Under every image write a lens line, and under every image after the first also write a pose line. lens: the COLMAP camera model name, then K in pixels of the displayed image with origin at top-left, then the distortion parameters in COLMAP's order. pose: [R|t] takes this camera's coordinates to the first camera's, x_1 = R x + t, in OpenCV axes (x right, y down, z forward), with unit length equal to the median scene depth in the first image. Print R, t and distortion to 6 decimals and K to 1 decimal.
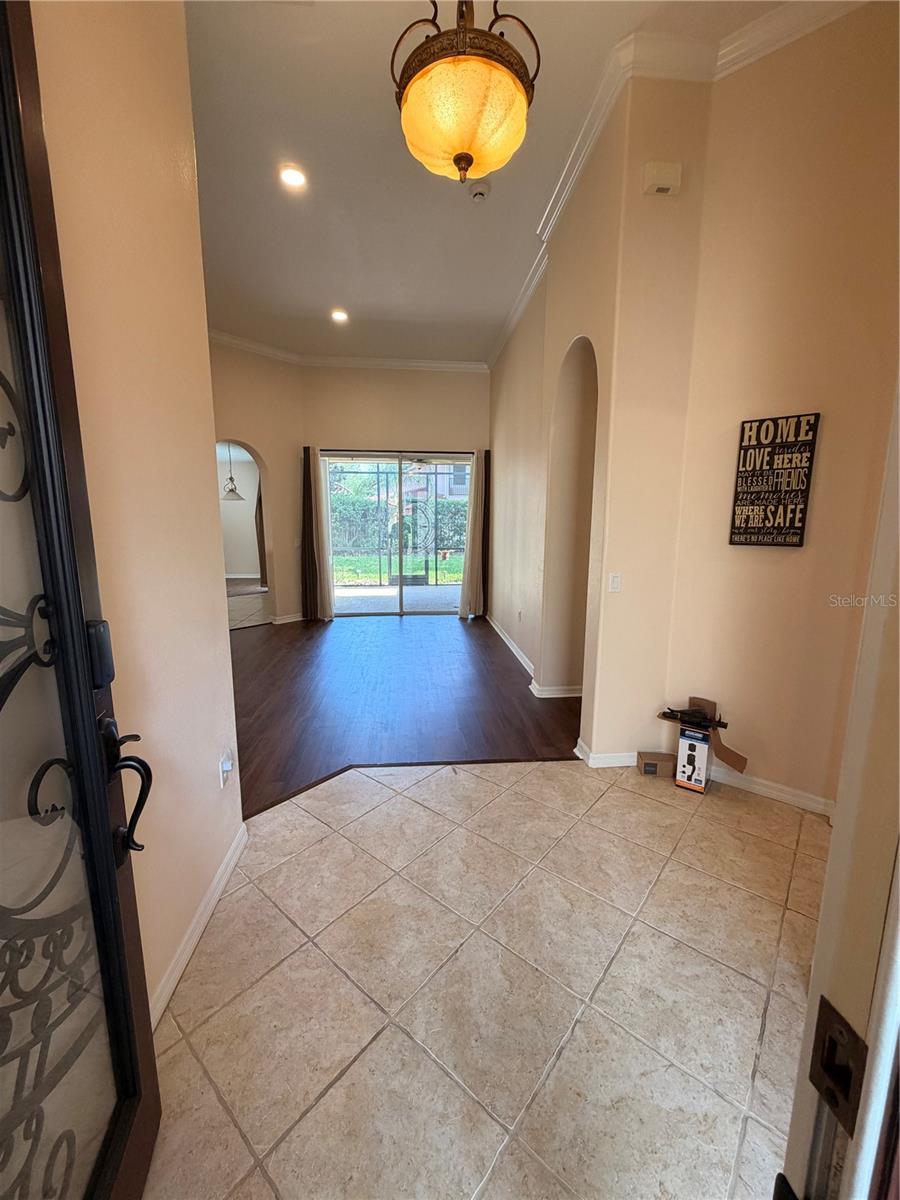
lens RADIAL K [[477.5, 0, 446.5], [0, 477.5, 598.3], [0, 0, 1]] dist [-0.000348, 0.000155]
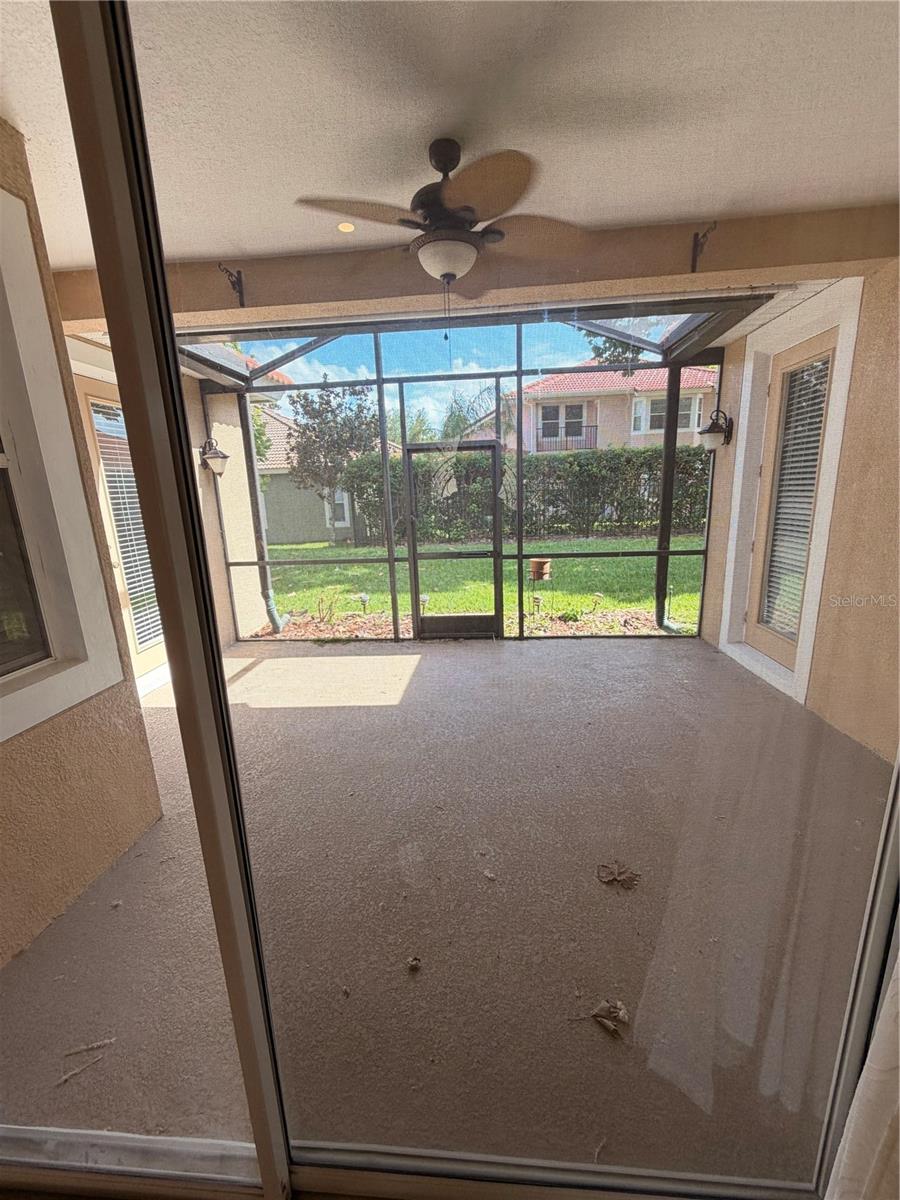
lens RADIAL K [[477.5, 0, 446.5], [0, 477.5, 598.3], [0, 0, 1]] dist [-0.000348, 0.000155]
pose [[0.984995, -0.003239, -0.172555, -0.008161], [0.014701, 0.997765, 0.065188, -0.060038], [0.171958, -0.066747, 0.982840, 0.356010]]
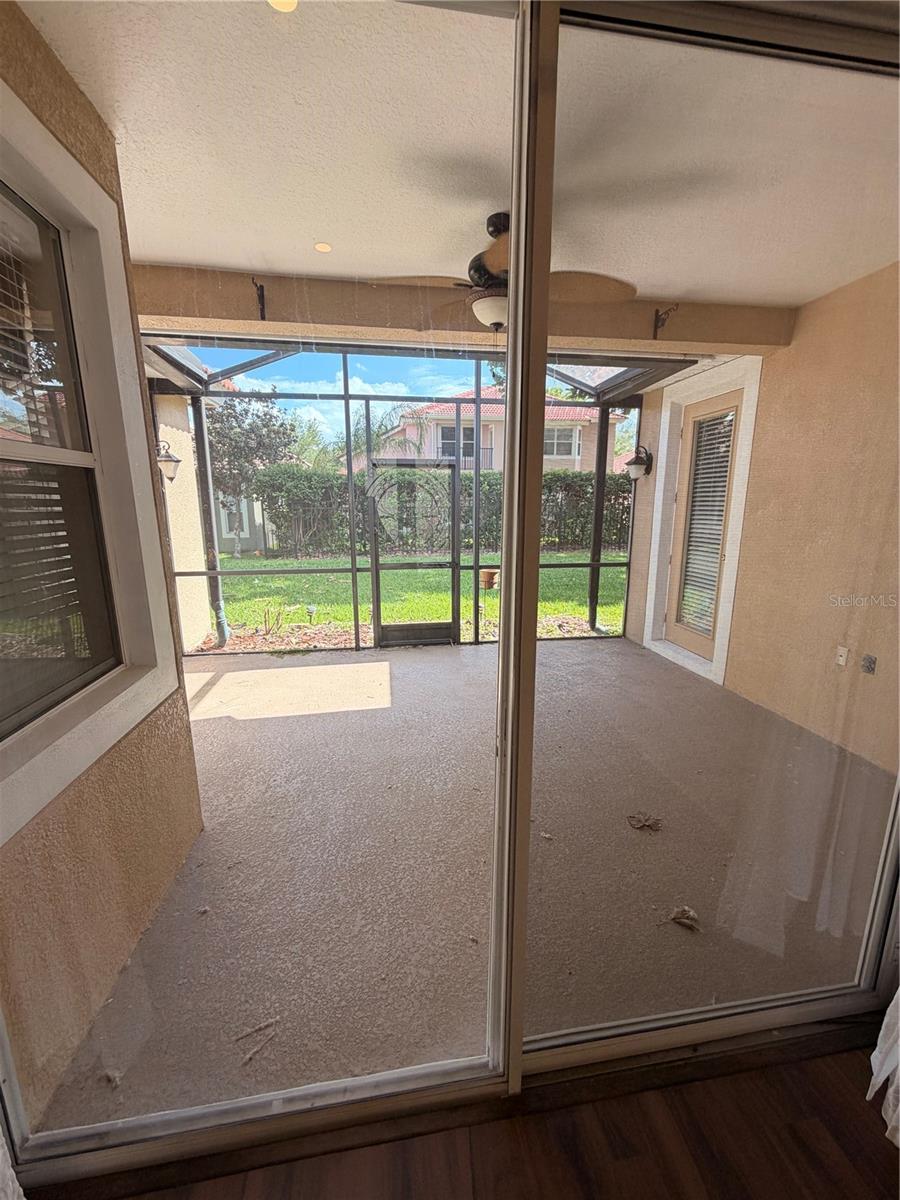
lens RADIAL K [[477.5, 0, 446.5], [0, 477.5, 598.3], [0, 0, 1]] dist [-0.000348, 0.000155]
pose [[0.998008, -0.018041, 0.060457, -0.050149], [0.015649, 0.999085, 0.039802, -0.058329], [-0.061120, -0.038776, 0.997377, 0.338052]]
